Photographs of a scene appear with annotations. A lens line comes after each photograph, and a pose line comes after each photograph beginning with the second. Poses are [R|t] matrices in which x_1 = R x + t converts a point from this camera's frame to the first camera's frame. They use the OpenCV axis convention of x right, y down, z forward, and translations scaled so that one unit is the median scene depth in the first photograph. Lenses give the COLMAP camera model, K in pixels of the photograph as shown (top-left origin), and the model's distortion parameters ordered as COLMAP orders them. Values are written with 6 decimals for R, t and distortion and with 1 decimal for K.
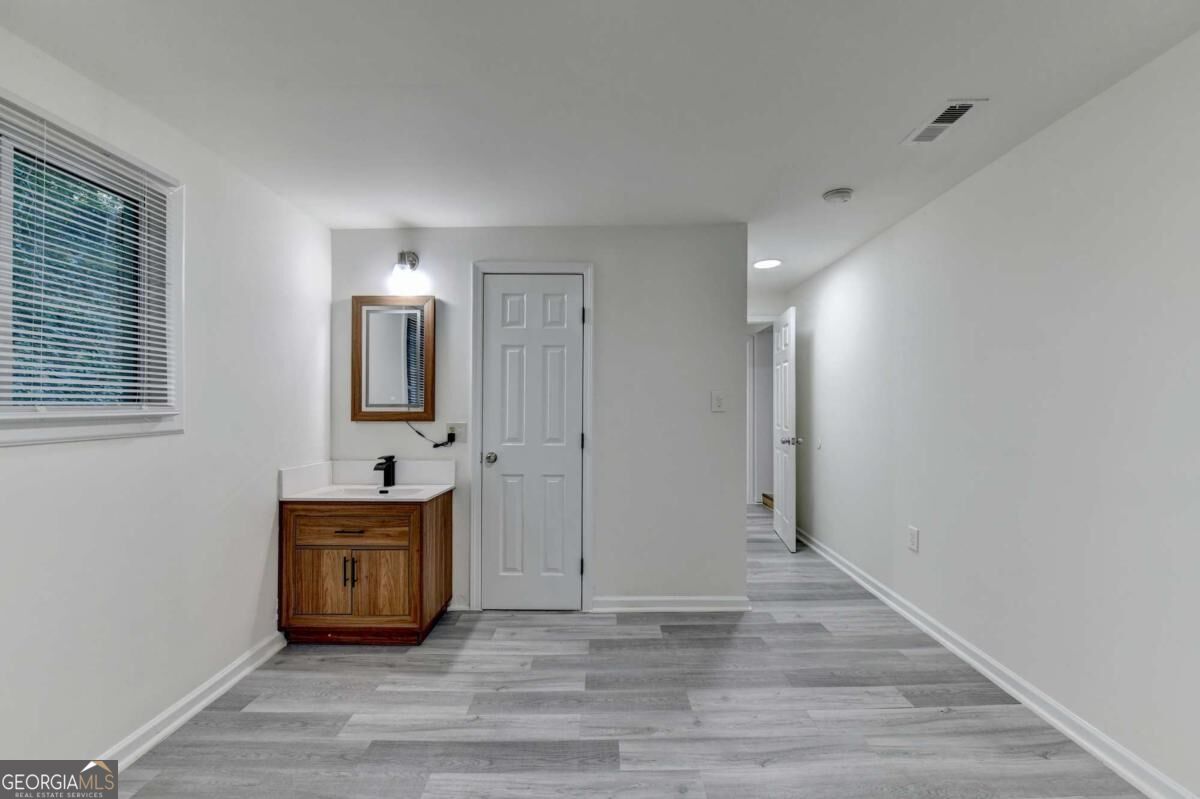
lens RADIAL K [[462.9, 0, 637.7], [0, 462.9, 401.7], [0, 0, 1]] dist [-0.001292, -0.000205]
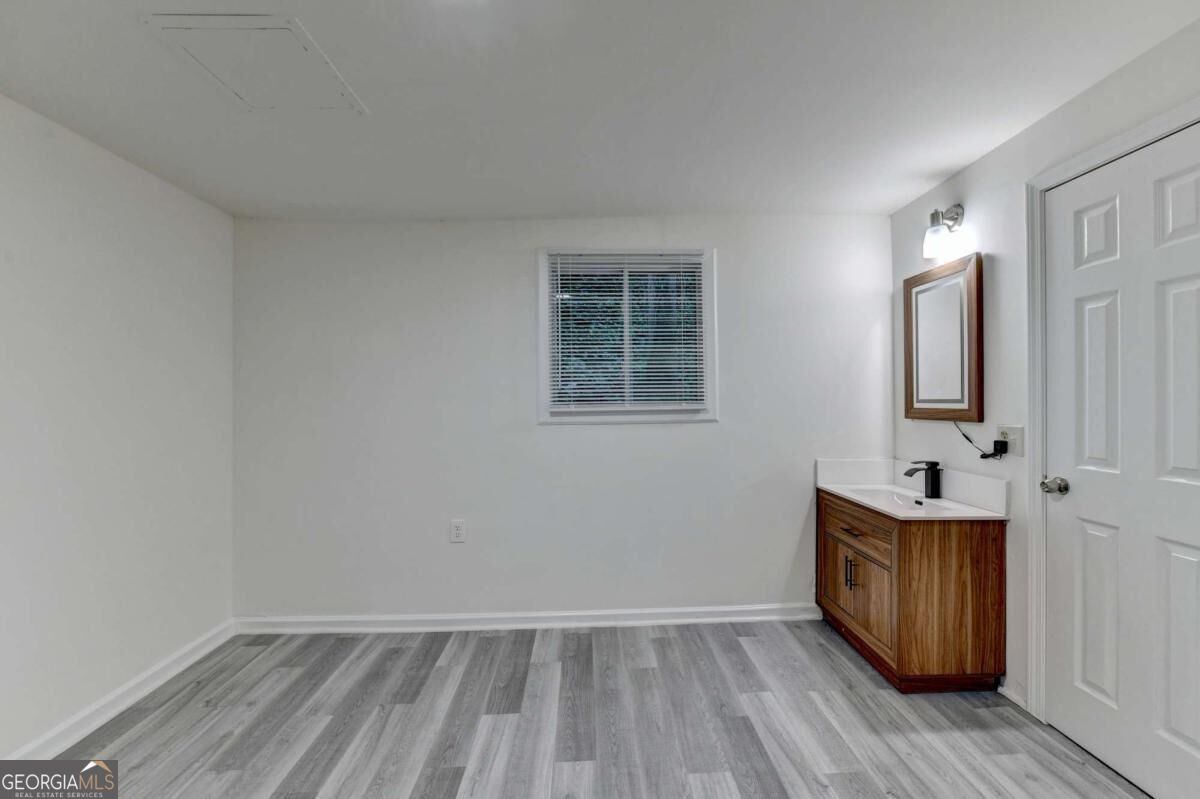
lens RADIAL K [[480.7, 0, 587.3], [0, 480.7, 397.4], [0, 0, 1]] dist [-0.004264, -0.000096]
pose [[0.002001, -0.008420, -0.999963, 0.381516], [0.016512, 0.999828, -0.008386, -0.001423], [0.999862, -0.016495, 0.002140, 0.447698]]
